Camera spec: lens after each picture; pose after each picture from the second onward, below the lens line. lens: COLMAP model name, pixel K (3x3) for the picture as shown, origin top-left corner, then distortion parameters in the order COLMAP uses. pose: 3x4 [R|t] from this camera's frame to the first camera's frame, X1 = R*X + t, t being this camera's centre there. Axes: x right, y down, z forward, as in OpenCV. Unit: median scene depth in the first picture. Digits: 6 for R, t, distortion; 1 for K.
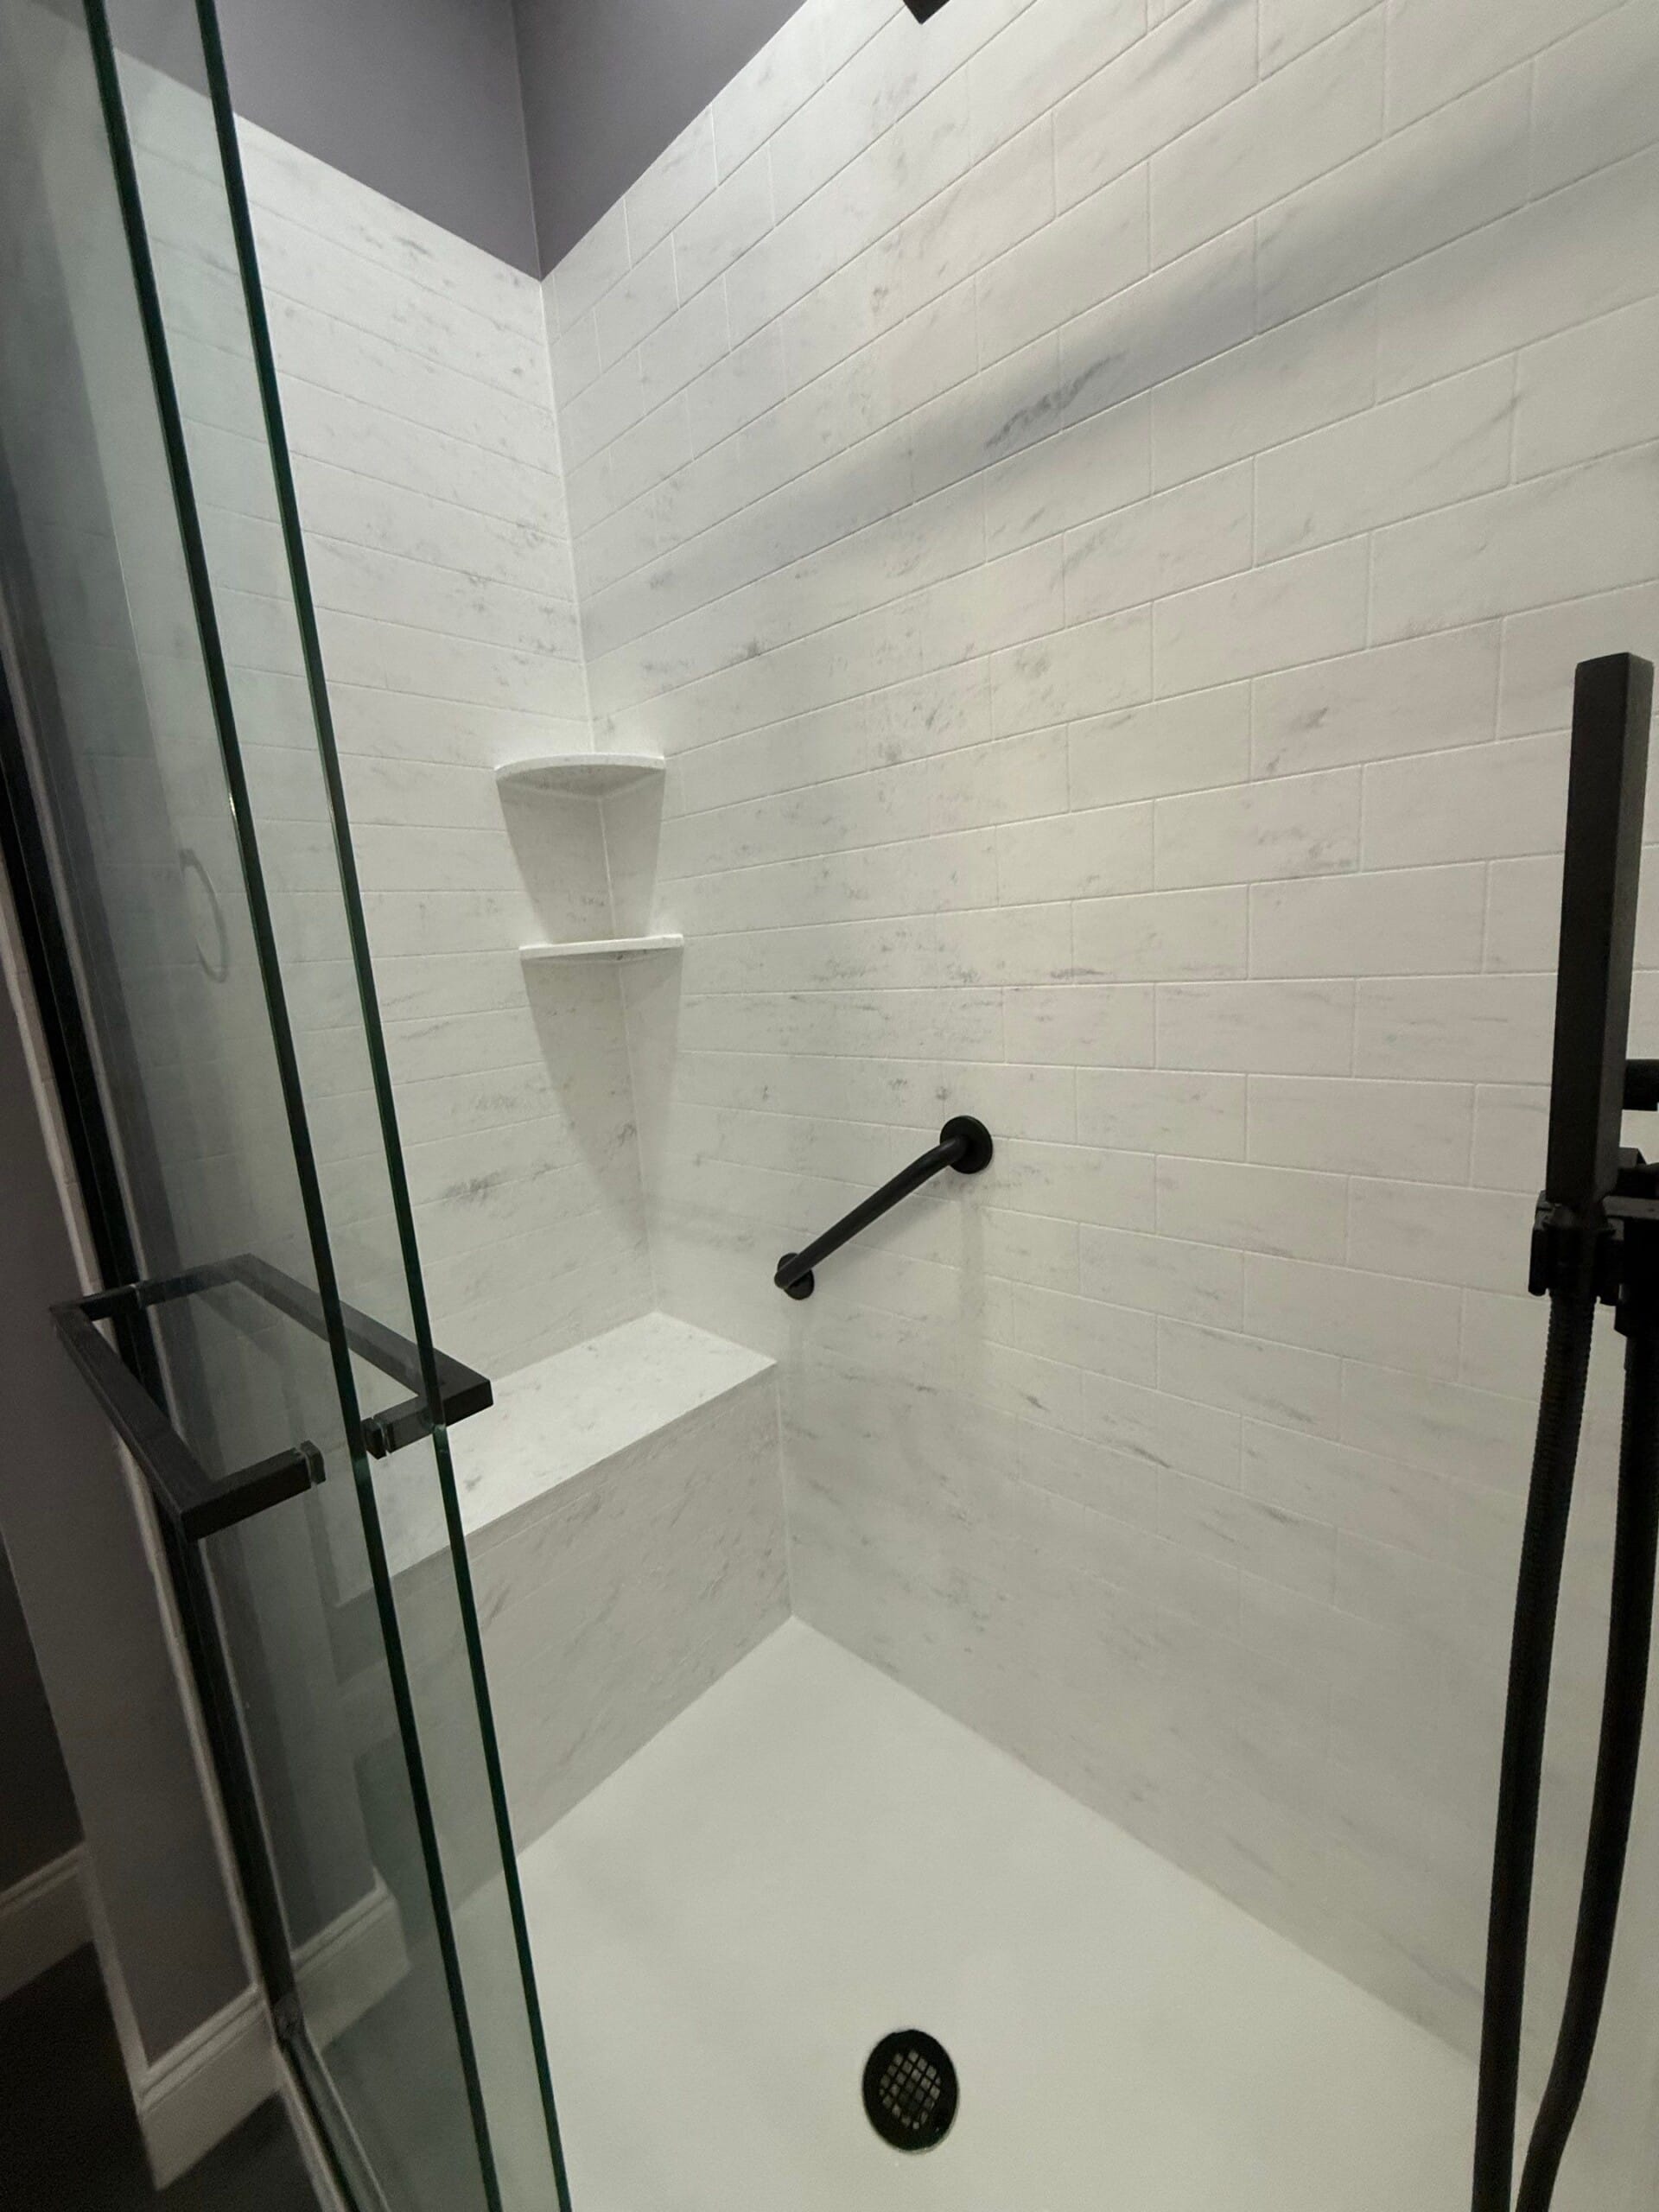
lens RADIAL K [[878.8, 0, 832.8], [0, 878.8, 1103.9], [0, 0, 1]] dist [-0.000982, -0.000203]
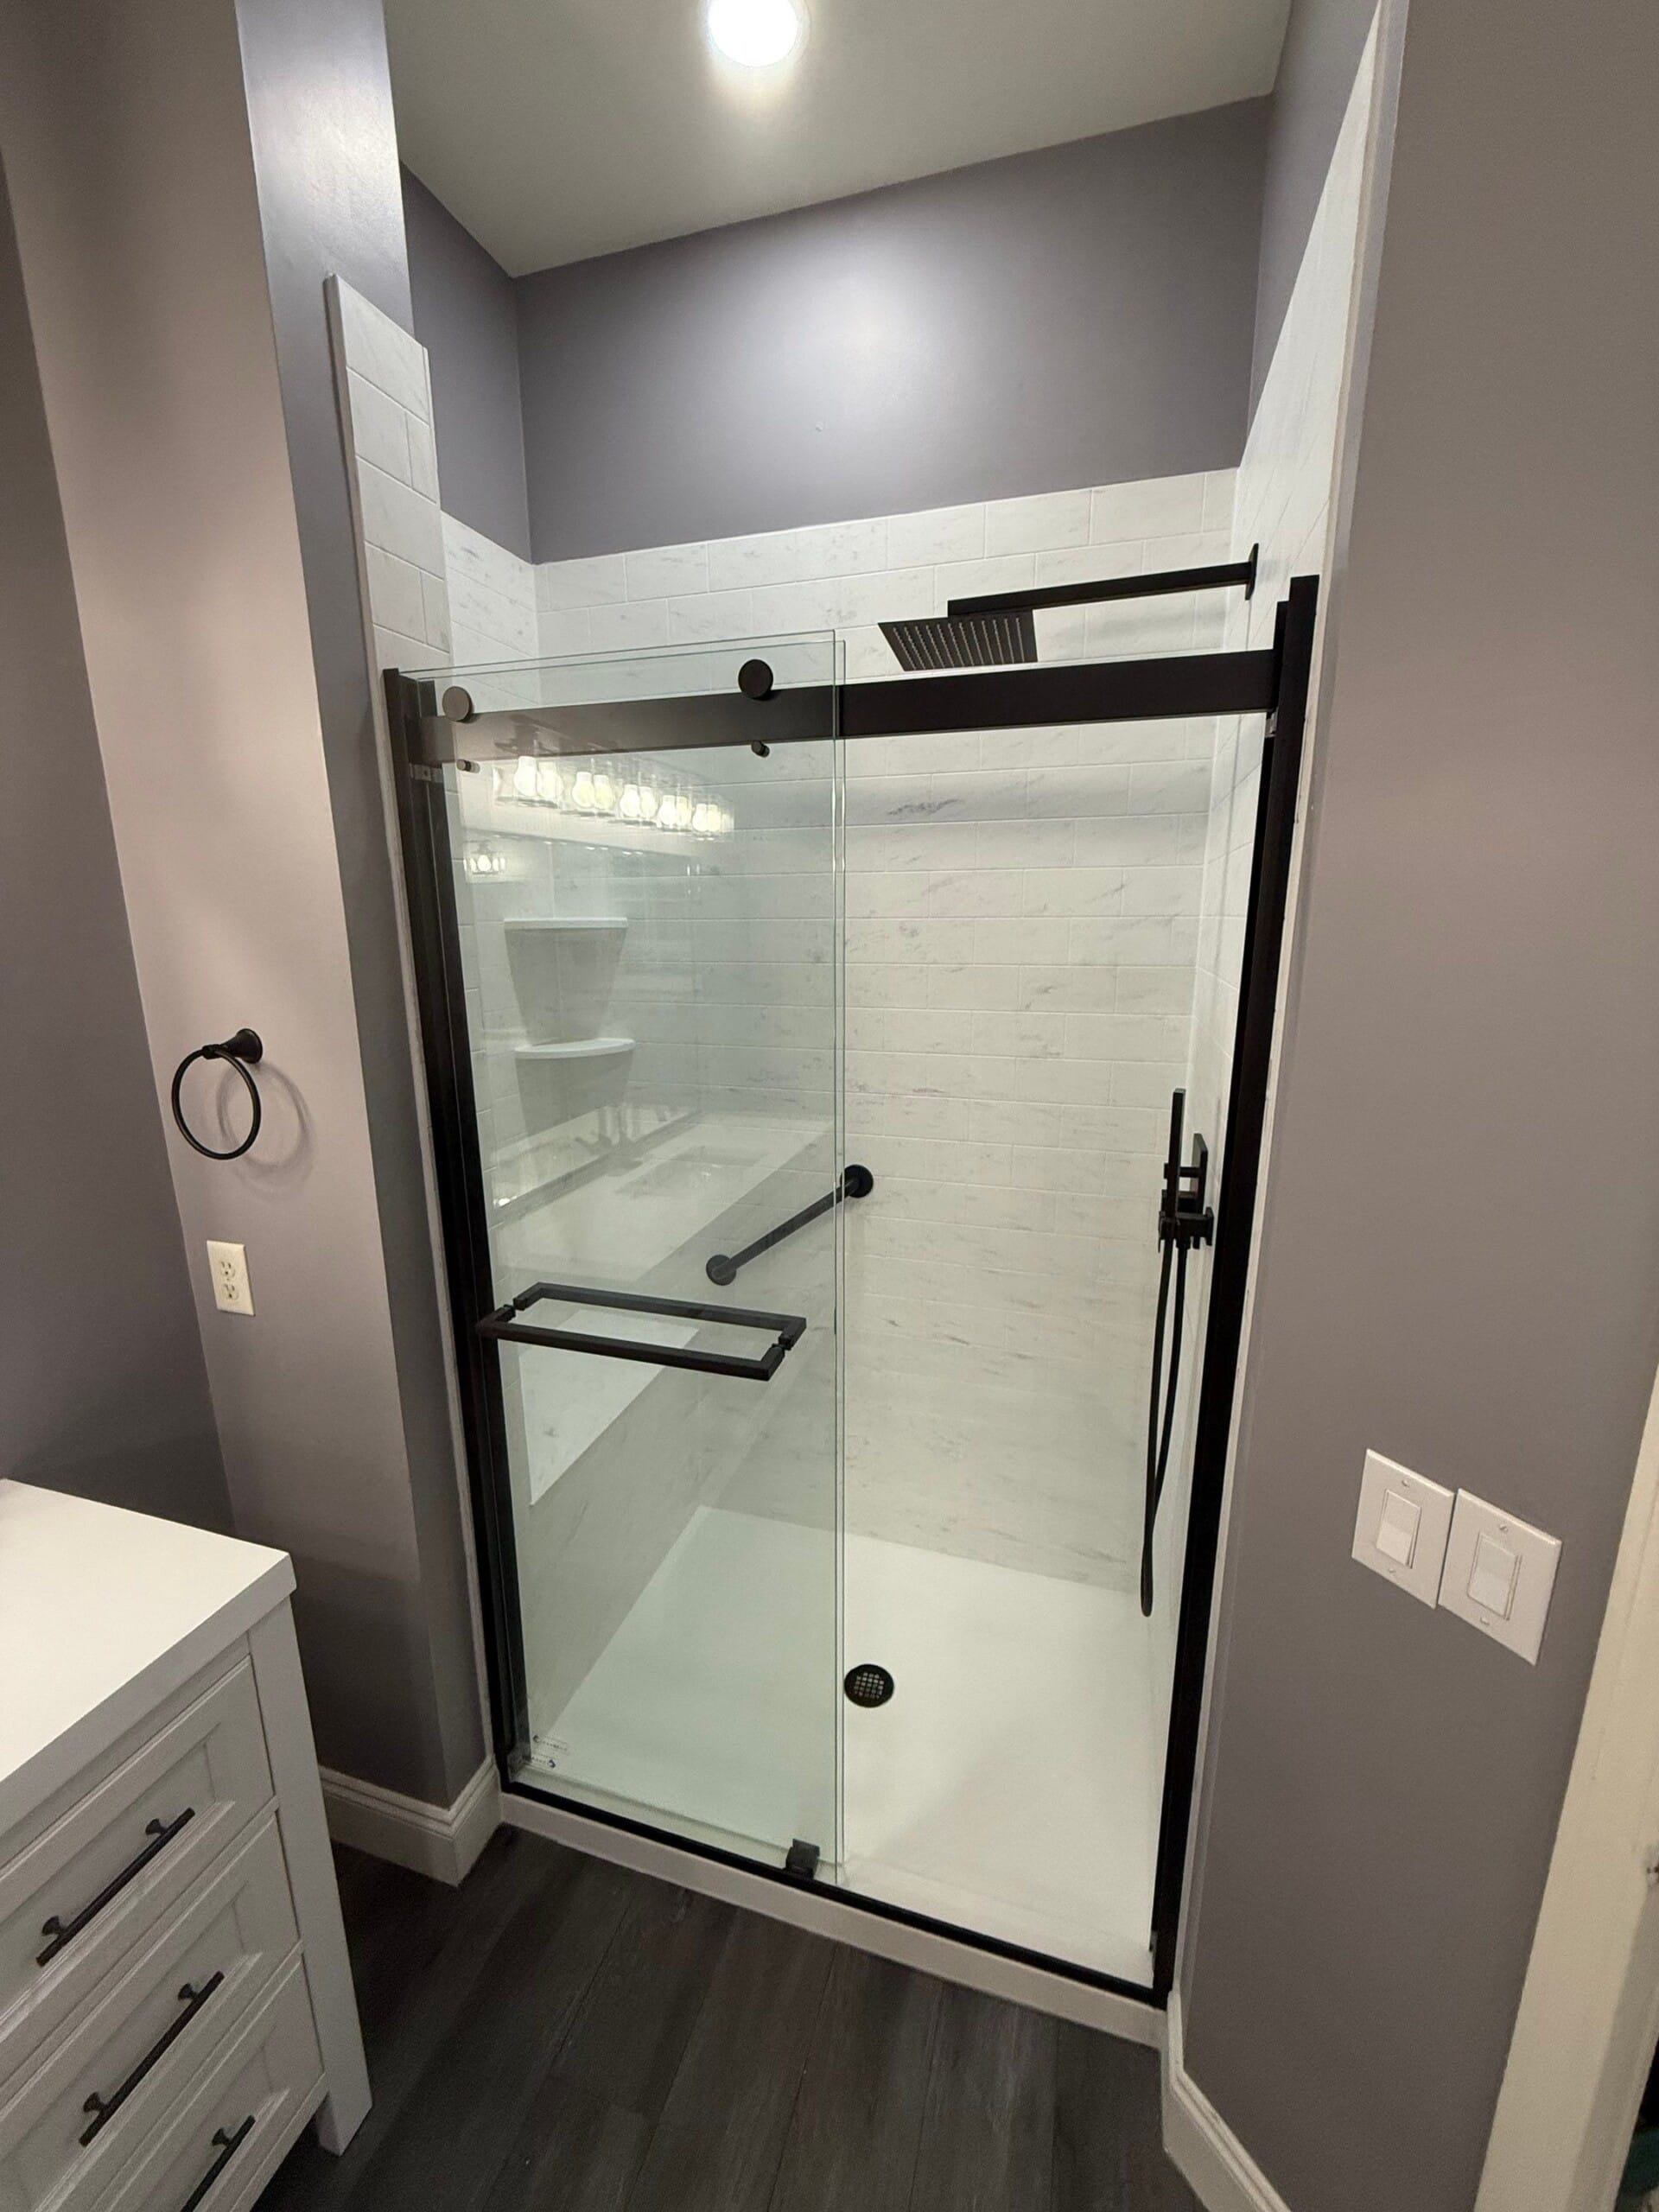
lens RADIAL K [[878.8, 0, 832.8], [0, 878.8, 1103.9], [0, 0, 1]] dist [-0.000982, -0.000203]
pose [[0.901938, -0.025393, 0.431119, -0.628919], [0.017904, 0.999610, 0.021420, -0.142503], [-0.431495, -0.011601, 0.902041, -0.540332]]
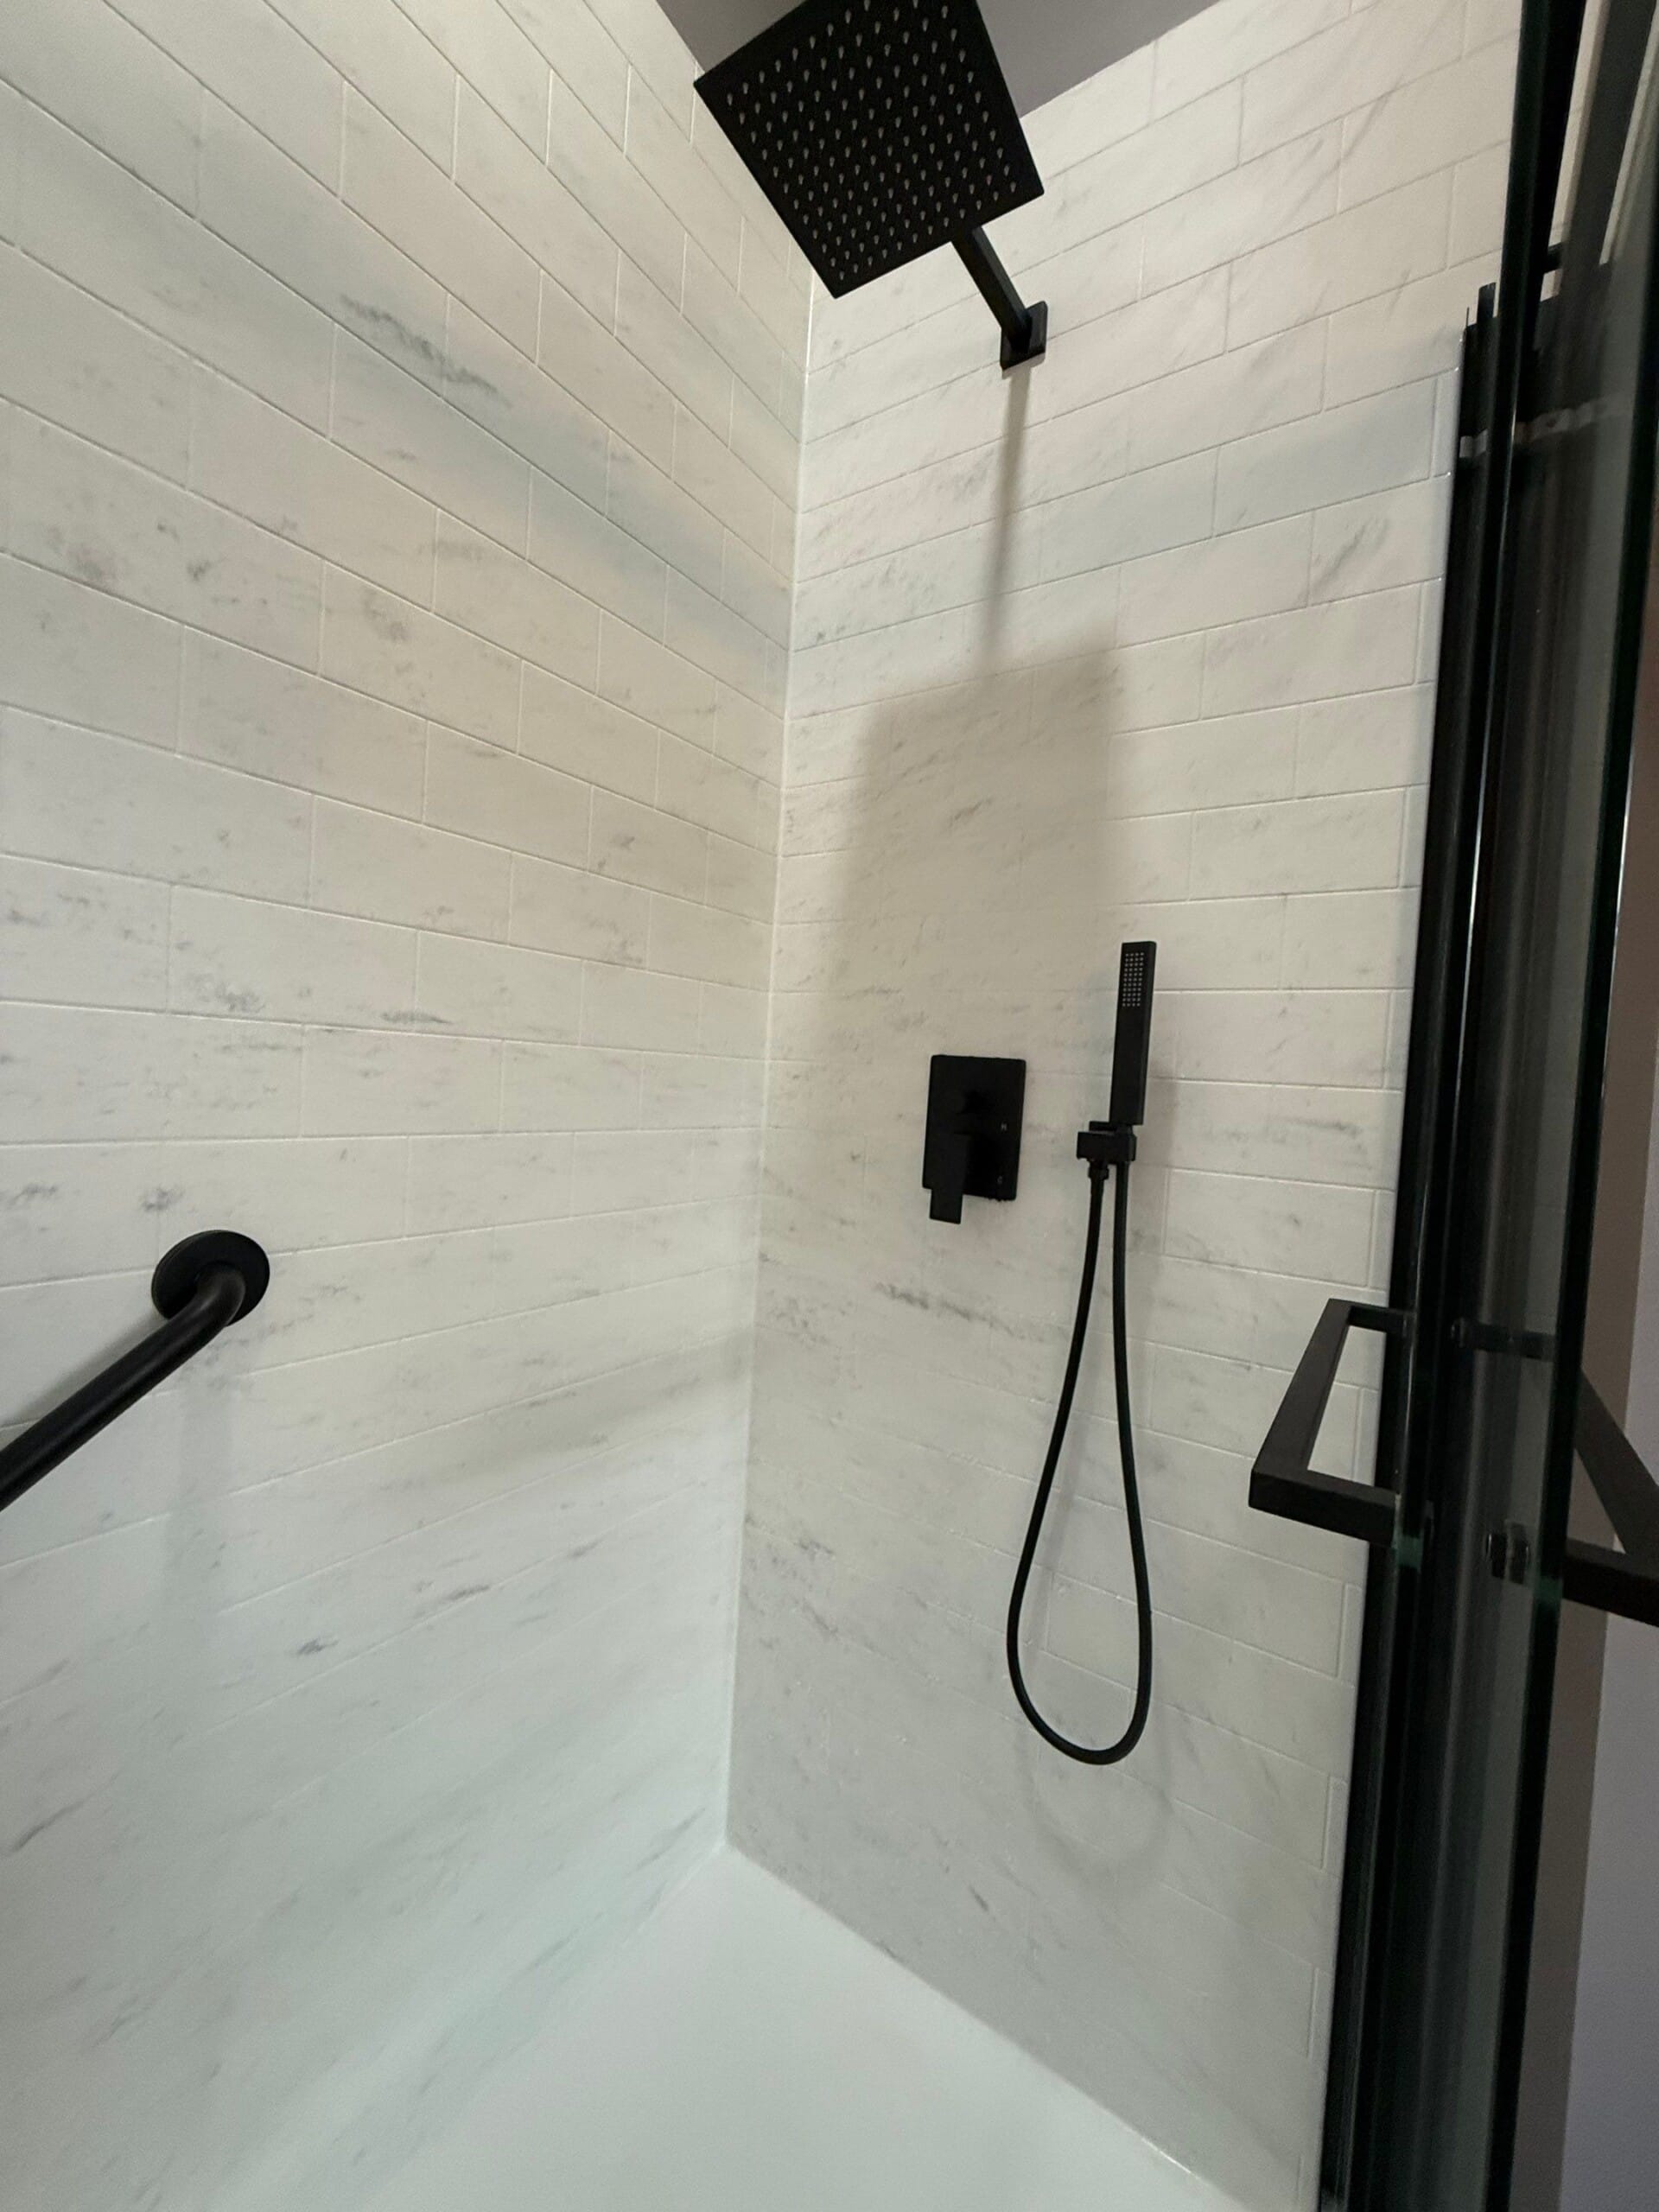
lens RADIAL K [[878.8, 0, 832.8], [0, 878.8, 1103.9], [0, 0, 1]] dist [-0.000982, -0.000203]
pose [[-0.149199, 0.032820, 0.988262, -0.495932], [0.127683, 0.991721, -0.013658, -0.009996], [-0.980529, 0.124147, -0.152154, 0.656412]]
